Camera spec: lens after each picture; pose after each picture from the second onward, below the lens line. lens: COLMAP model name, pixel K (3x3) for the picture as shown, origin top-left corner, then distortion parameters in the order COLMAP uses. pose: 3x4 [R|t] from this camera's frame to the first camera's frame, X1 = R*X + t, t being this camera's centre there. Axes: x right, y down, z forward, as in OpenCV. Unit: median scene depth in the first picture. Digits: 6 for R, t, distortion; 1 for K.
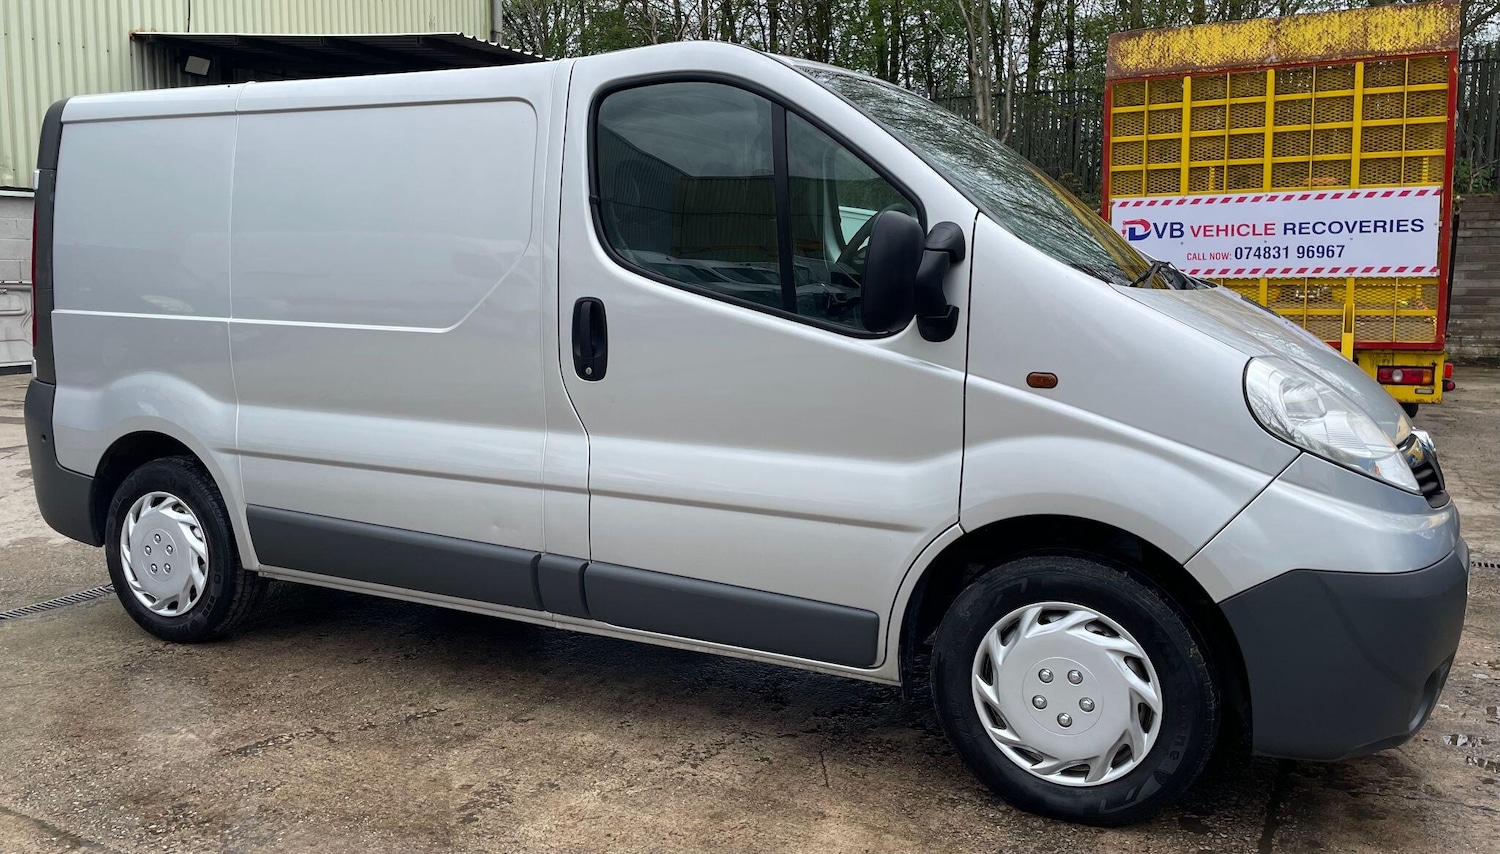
lens RADIAL K [[1205.8, 0, 746.8], [0, 1205.8, 392.8], [0, 0, 1]] dist [0.093039, -0.116650]
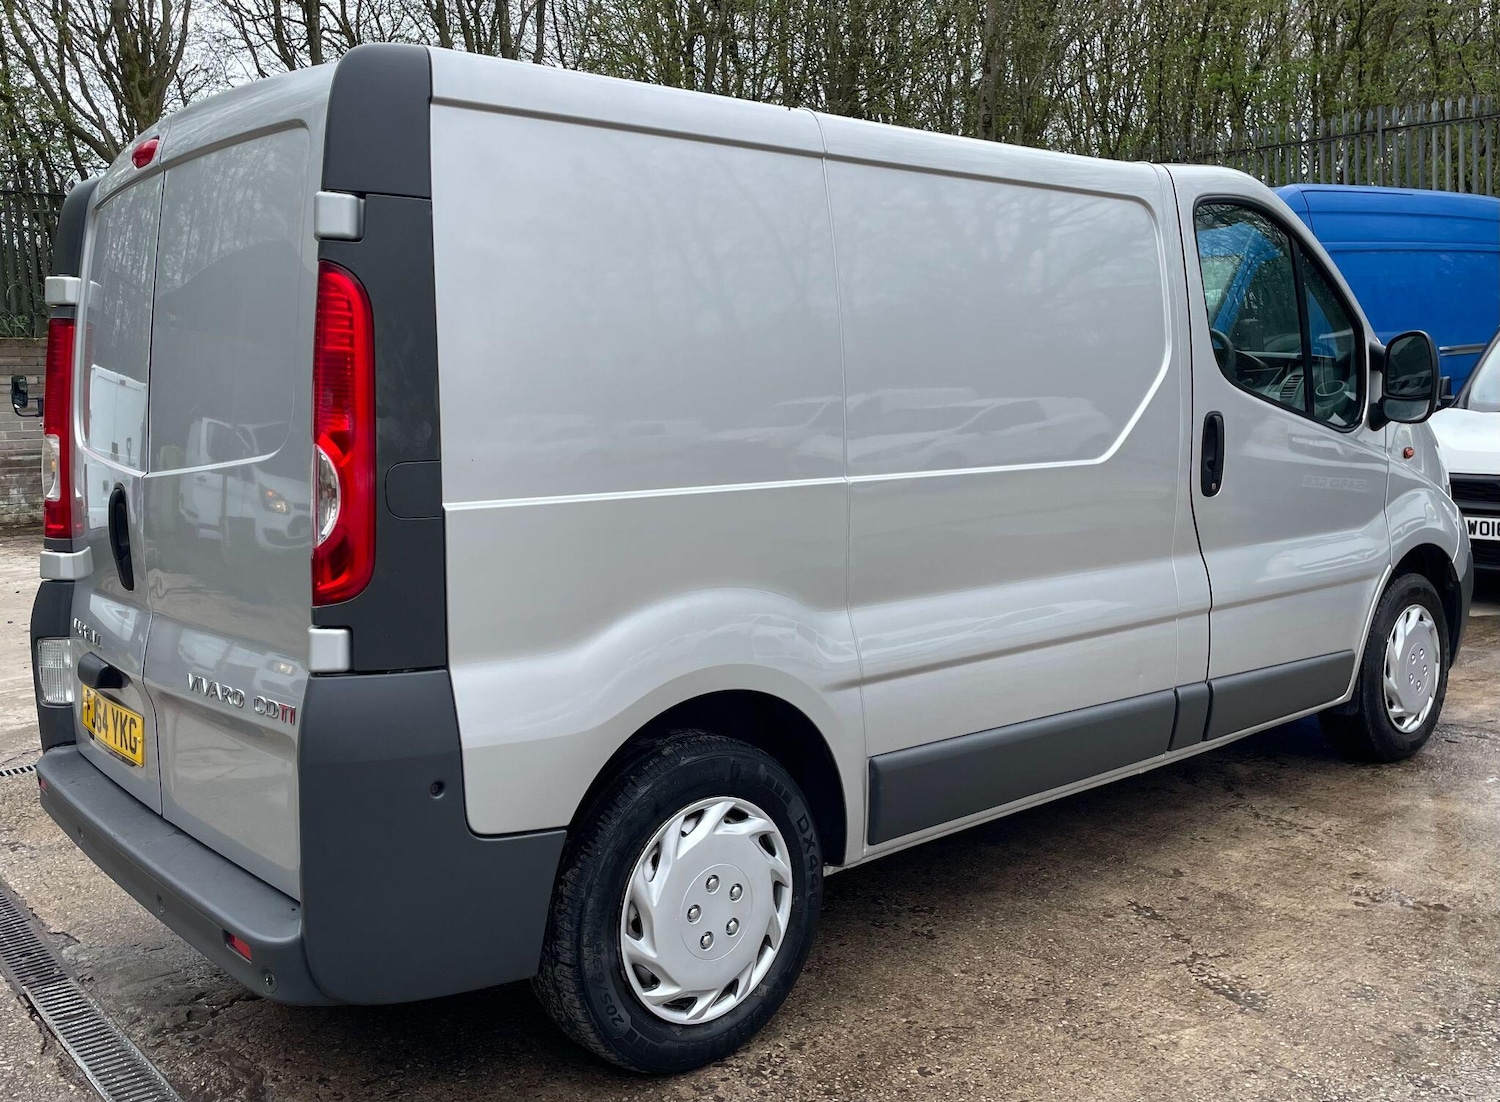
lens RADIAL K [[1313.6, 0, 725.5], [0, 1313.6, 546.4], [0, 0, 1]] dist [0.092264, -0.128394]
pose [[0.401680, -0.116545, 0.908334, -1.288371], [0.129115, 0.989169, 0.069820, -0.097016], [-0.906632, 0.089235, 0.412377, 0.928639]]
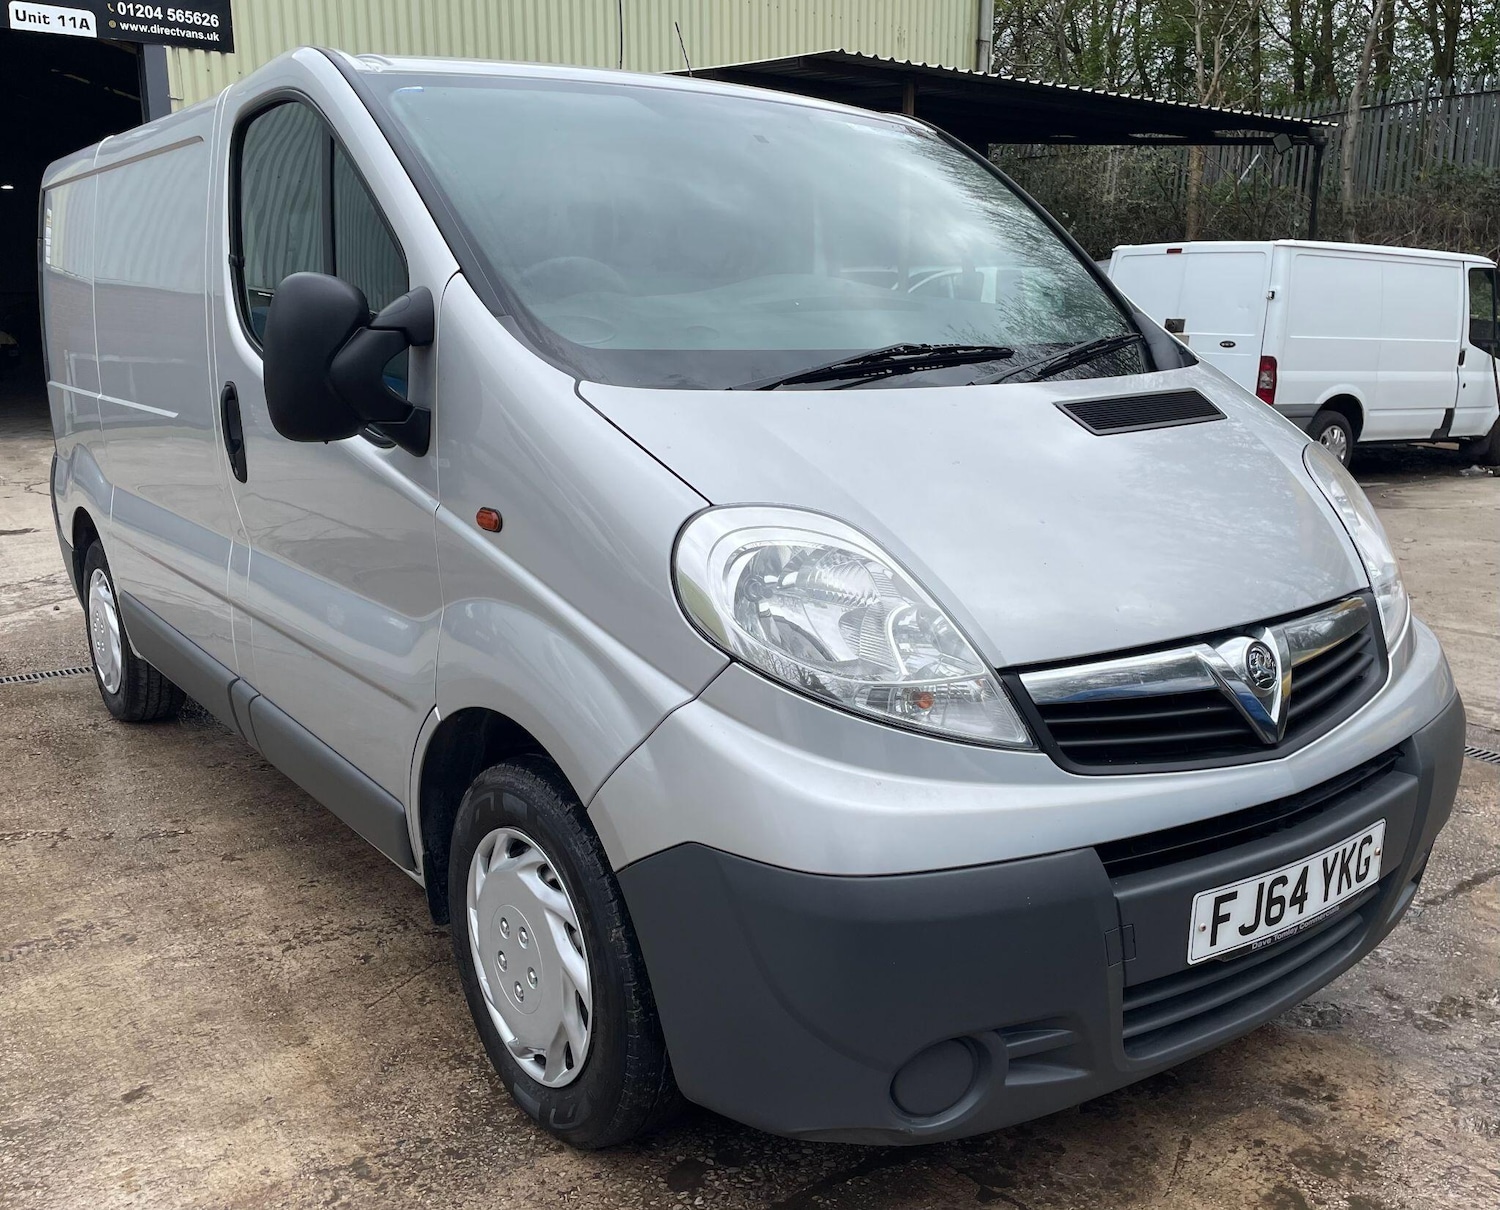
lens RADIAL K [[1346.2, 0, 749.6], [0, 1346.2, 623.1], [0, 0, 1]] dist [0.087836, -0.104156]
pose [[0.892577, 0.094788, -0.440820, 0.617195], [-0.043814, 0.991260, 0.124432, -0.046554], [0.448762, -0.091751, 0.888929, 0.315103]]
